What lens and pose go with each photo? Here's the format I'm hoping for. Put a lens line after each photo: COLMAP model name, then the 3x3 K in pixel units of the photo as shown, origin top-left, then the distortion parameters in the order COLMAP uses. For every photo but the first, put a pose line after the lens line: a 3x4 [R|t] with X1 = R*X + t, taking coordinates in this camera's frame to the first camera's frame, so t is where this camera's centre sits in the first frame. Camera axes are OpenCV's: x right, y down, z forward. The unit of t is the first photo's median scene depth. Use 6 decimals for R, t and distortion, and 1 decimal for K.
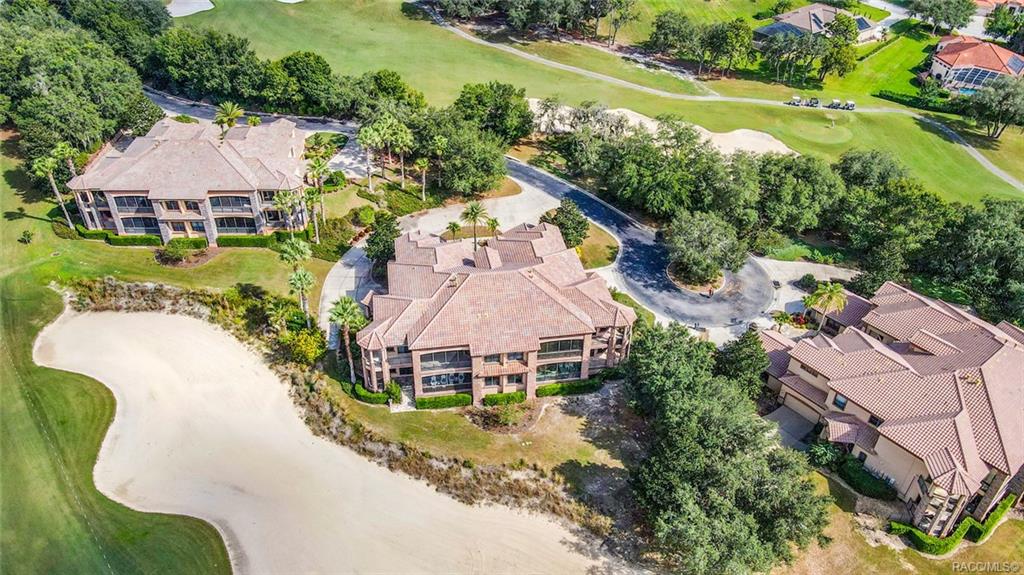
lens RADIAL K [[753.4, 0, 509.3], [0, 753.4, 281.5], [0, 0, 1]] dist [-0.005956, 0.018054]
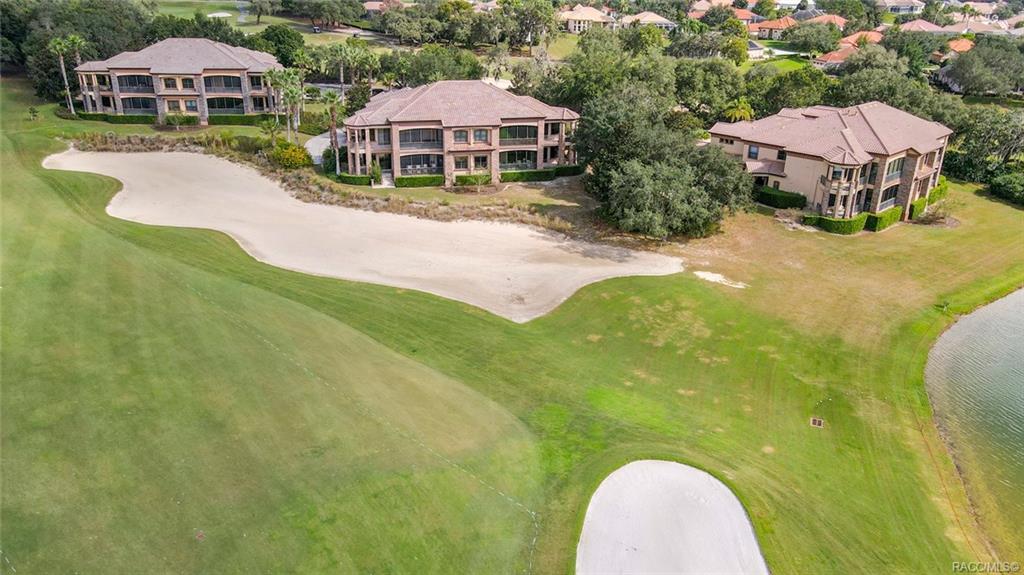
lens RADIAL K [[753.4, 0, 513.6], [0, 753.4, 290.2], [0, 0, 1]] dist [-0.005956, 0.018054]
pose [[0.995717, -0.037003, 0.084726, -0.047883], [0.055462, 0.972274, -0.227171, 0.585975], [-0.073971, 0.230897, 0.970162, -0.080625]]
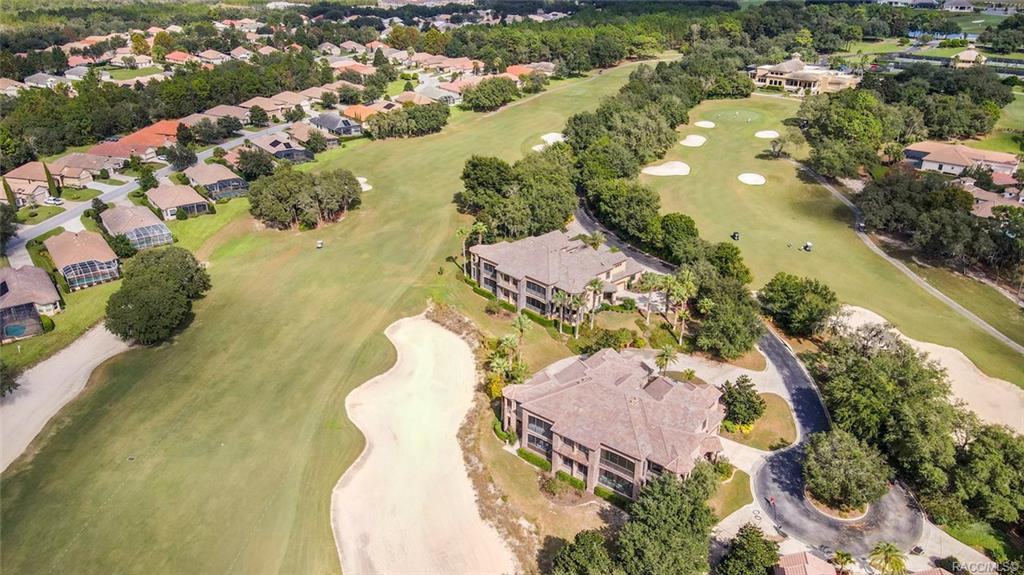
lens RADIAL K [[753.4, 0, 515.9], [0, 753.4, 291.1], [0, 0, 1]] dist [-0.005956, 0.018054]
pose [[0.663566, 0.297665, -0.686350, 0.699907], [-0.434523, 0.900171, -0.029700, -0.050606], [0.608991, 0.317943, 0.726665, -0.063057]]
